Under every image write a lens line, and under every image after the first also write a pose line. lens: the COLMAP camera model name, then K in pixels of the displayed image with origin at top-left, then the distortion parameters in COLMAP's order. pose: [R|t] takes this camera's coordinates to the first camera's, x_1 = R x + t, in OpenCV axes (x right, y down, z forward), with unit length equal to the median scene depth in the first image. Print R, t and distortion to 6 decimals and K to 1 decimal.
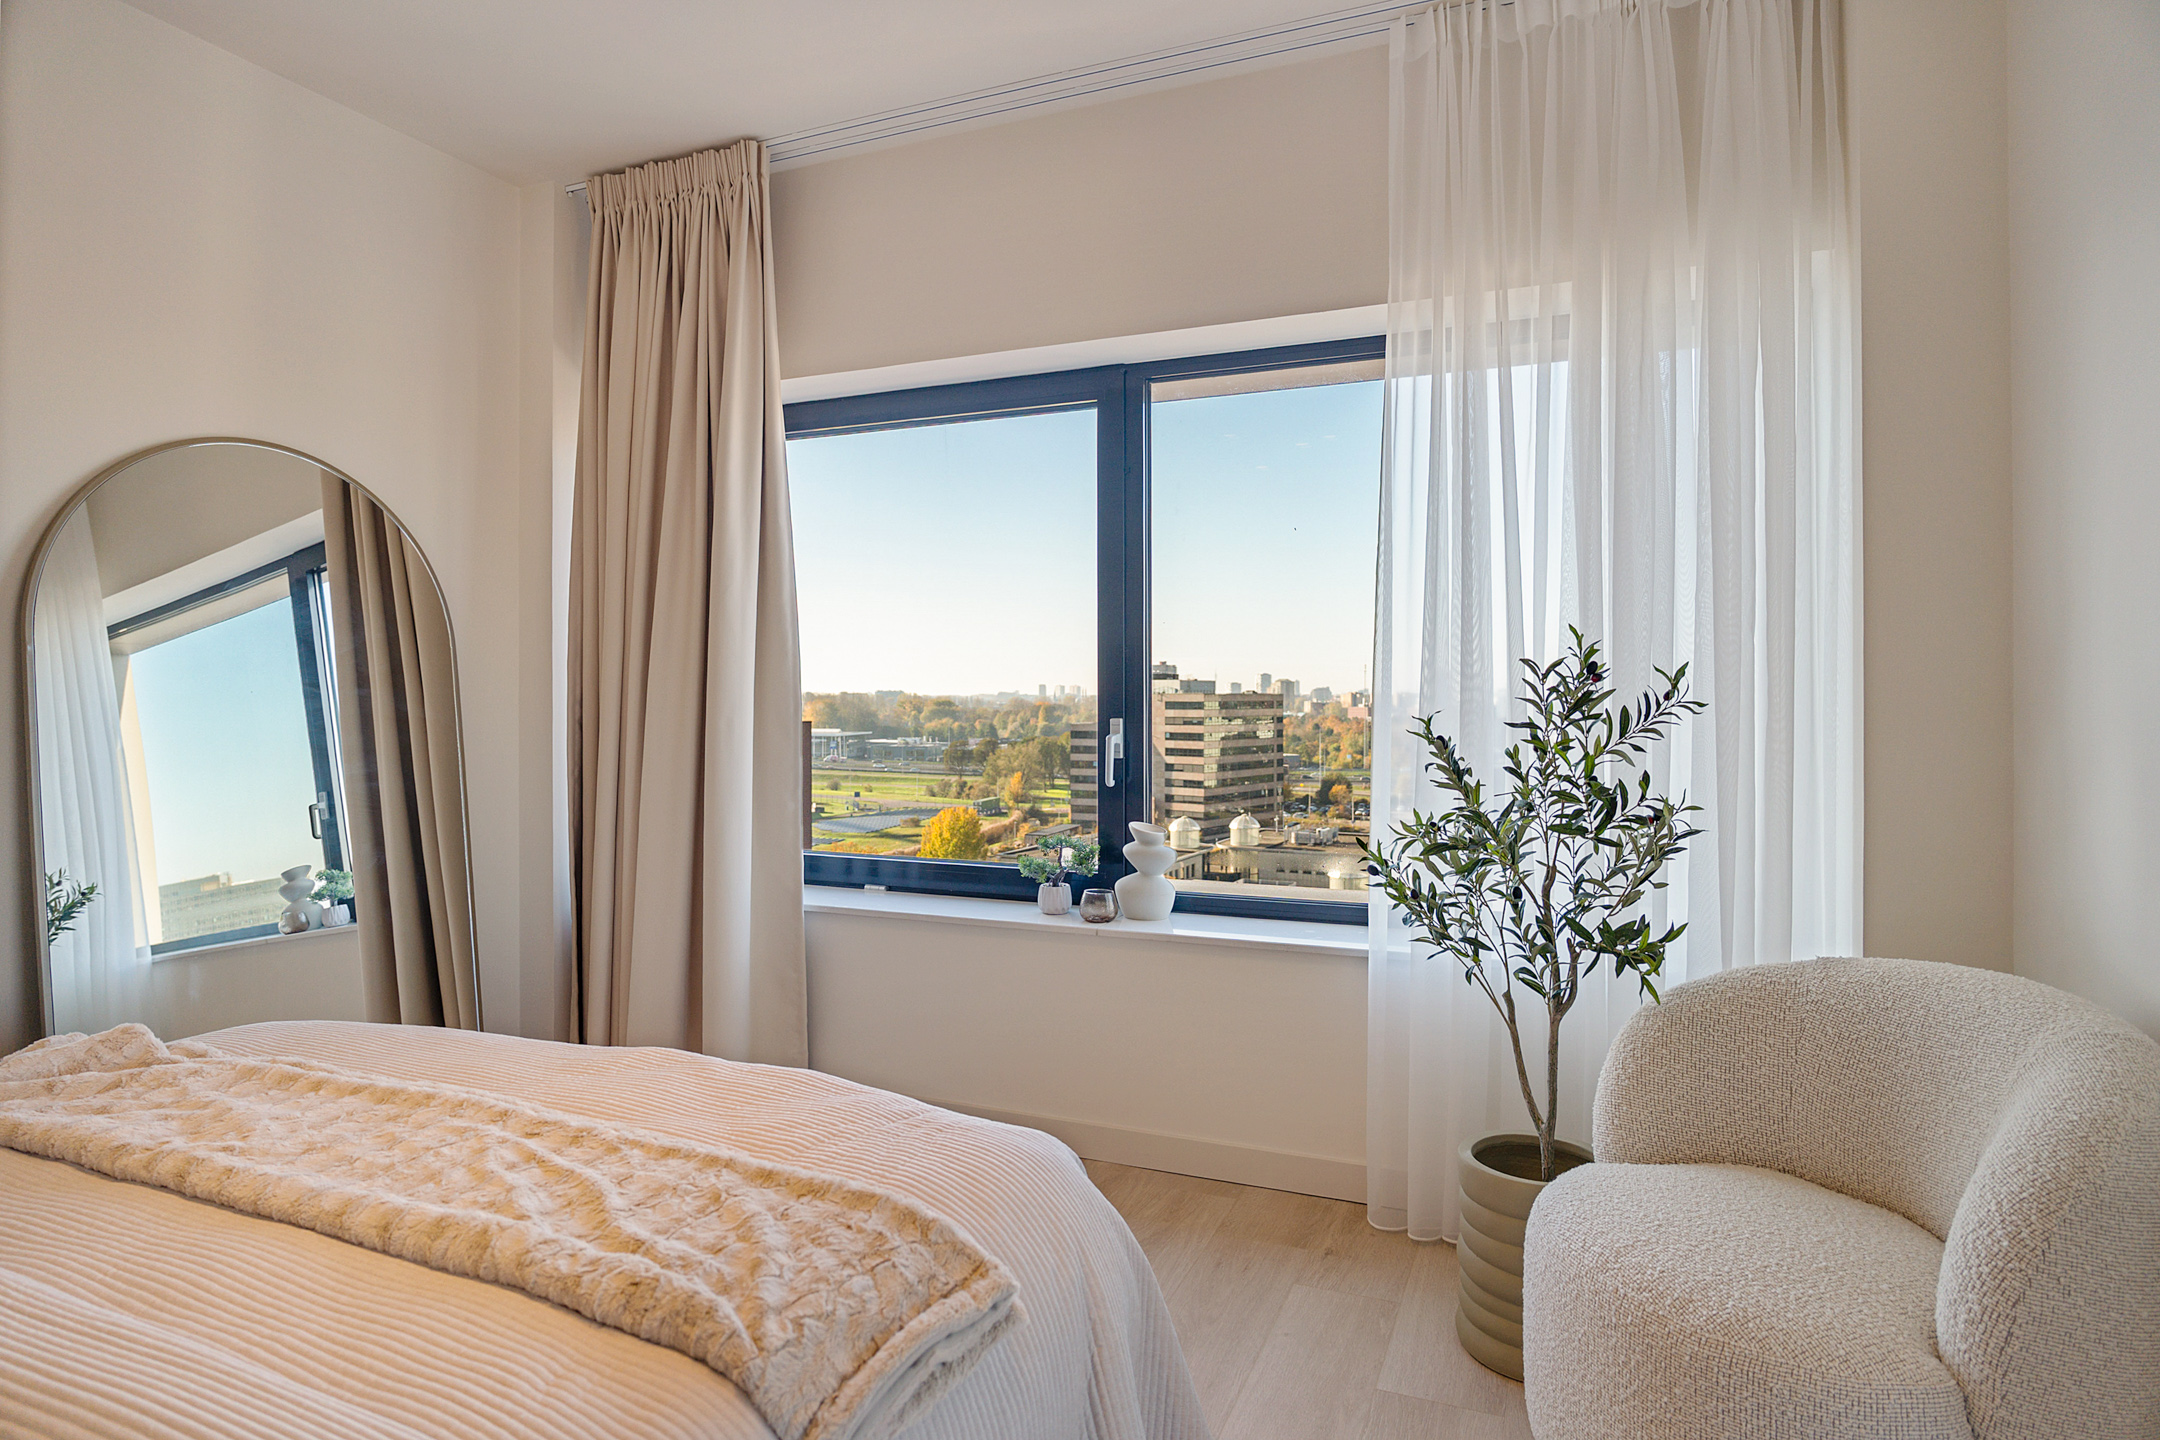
lens RADIAL K [[1251.5, 0, 1079.5], [0, 1251.5, 634.7], [0, 0, 1]] dist [-0.001321, -0.000203]
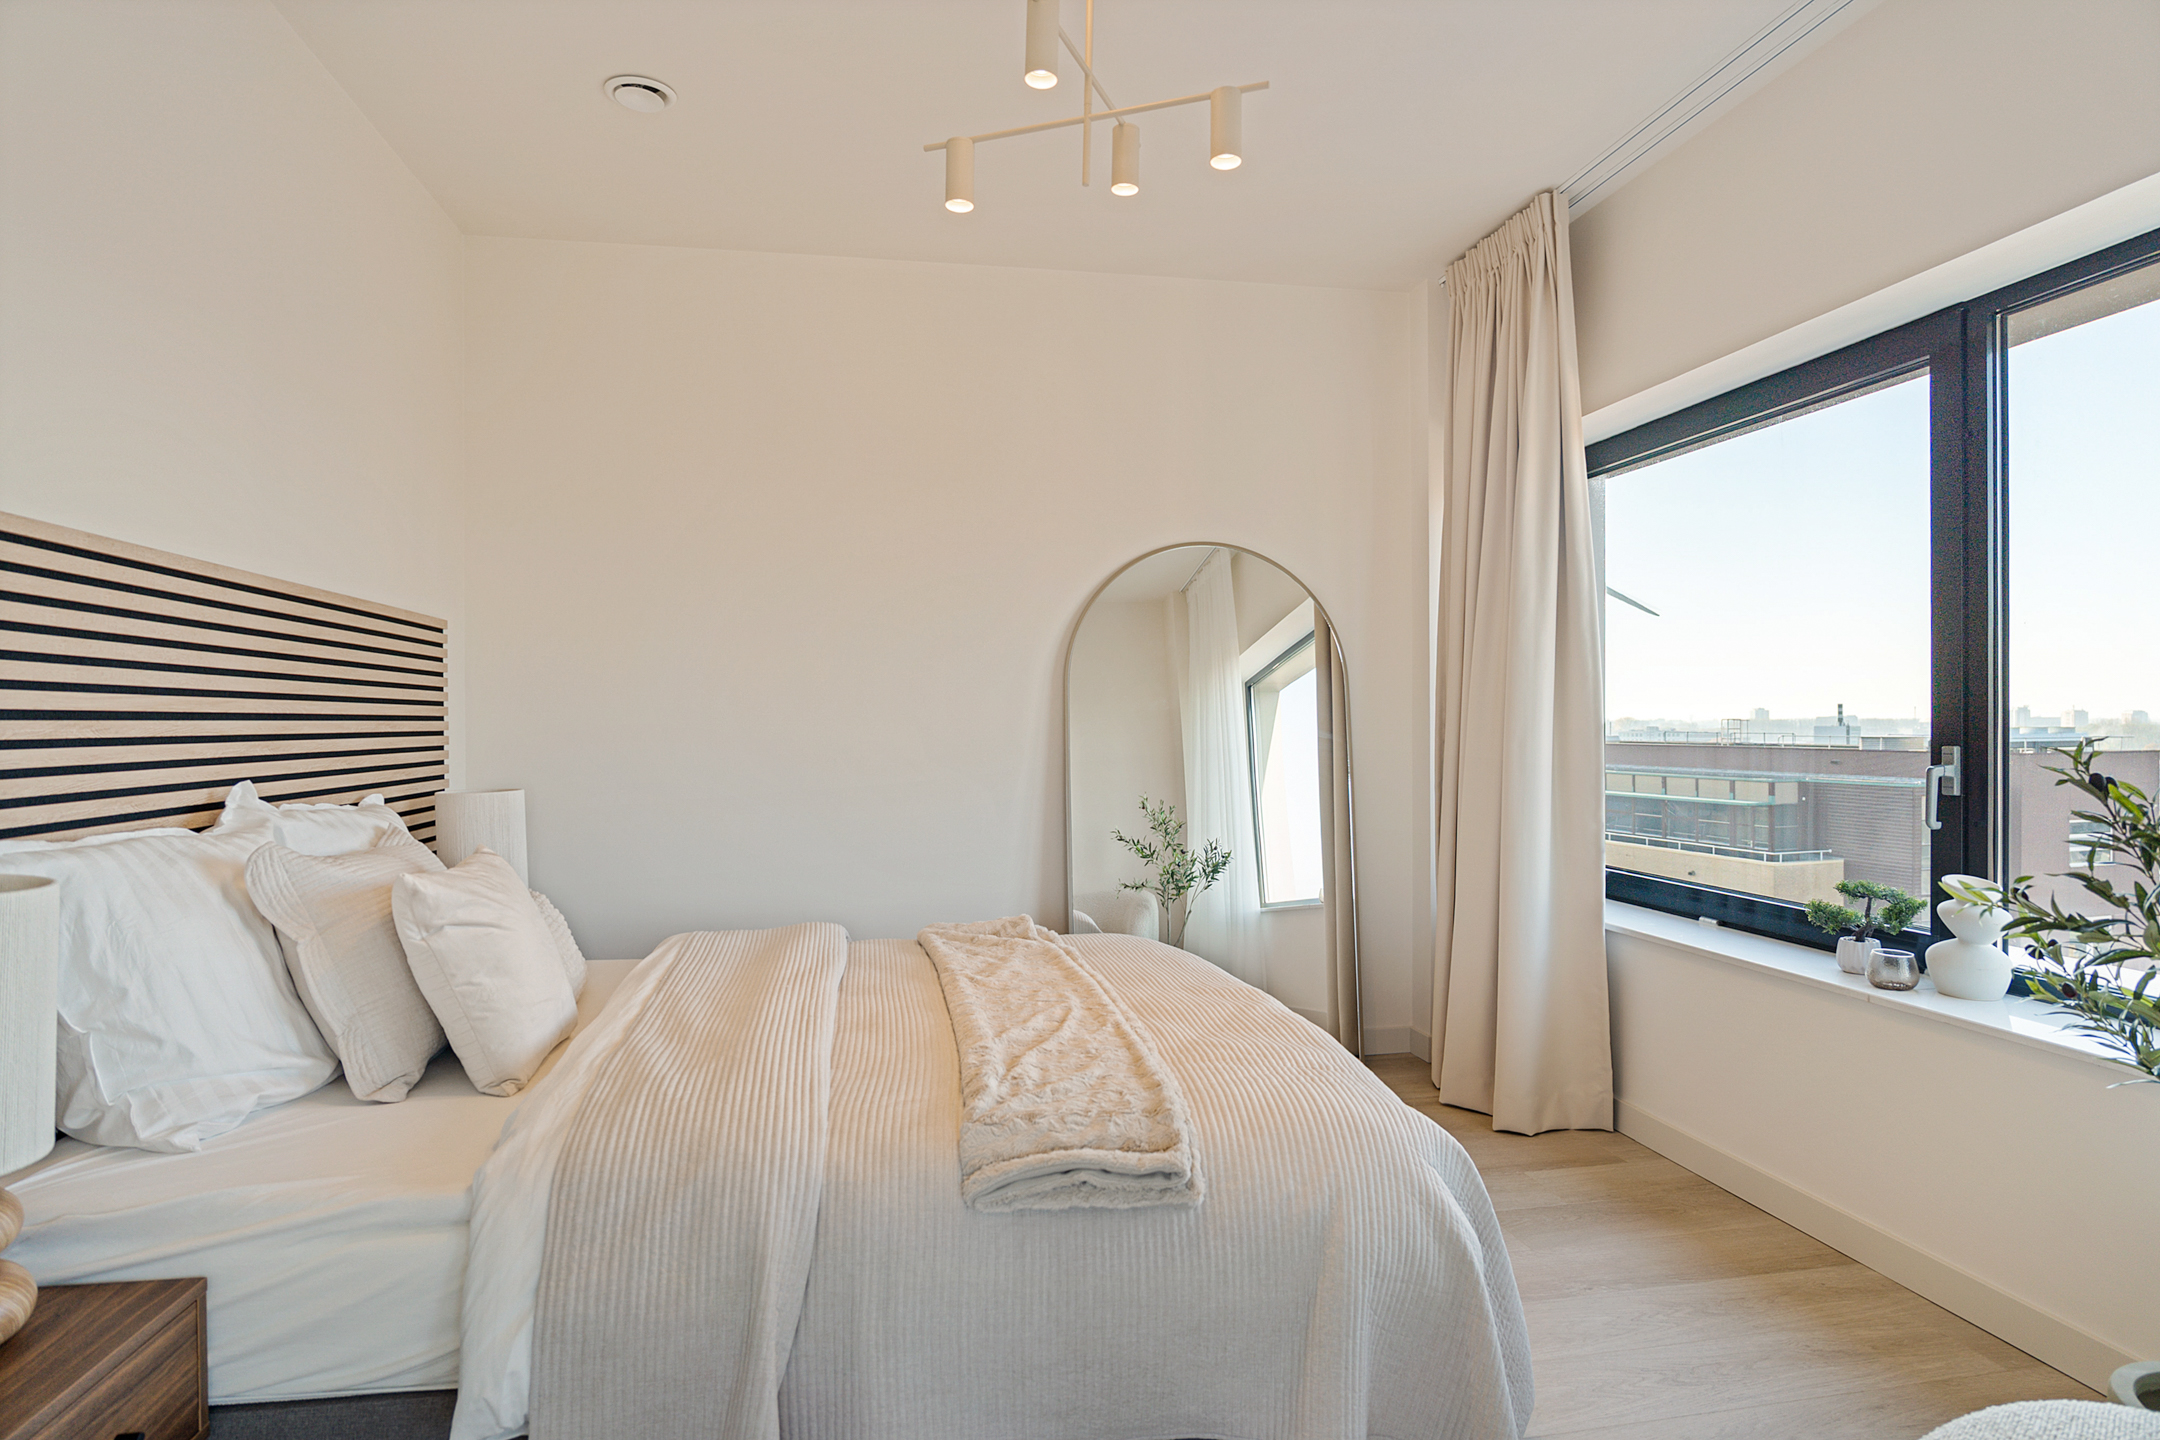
lens RADIAL K [[1231.6, 0, 1080.0], [0, 1231.6, 720.0], [0, 0, 1]] dist [0.003130, 0.000590]
pose [[0.562009, -0.000346, -0.827131, 0.371886], [0.039228, 0.998886, 0.026236, 0.003856], [0.826200, -0.047192, 0.561397, 0.077389]]
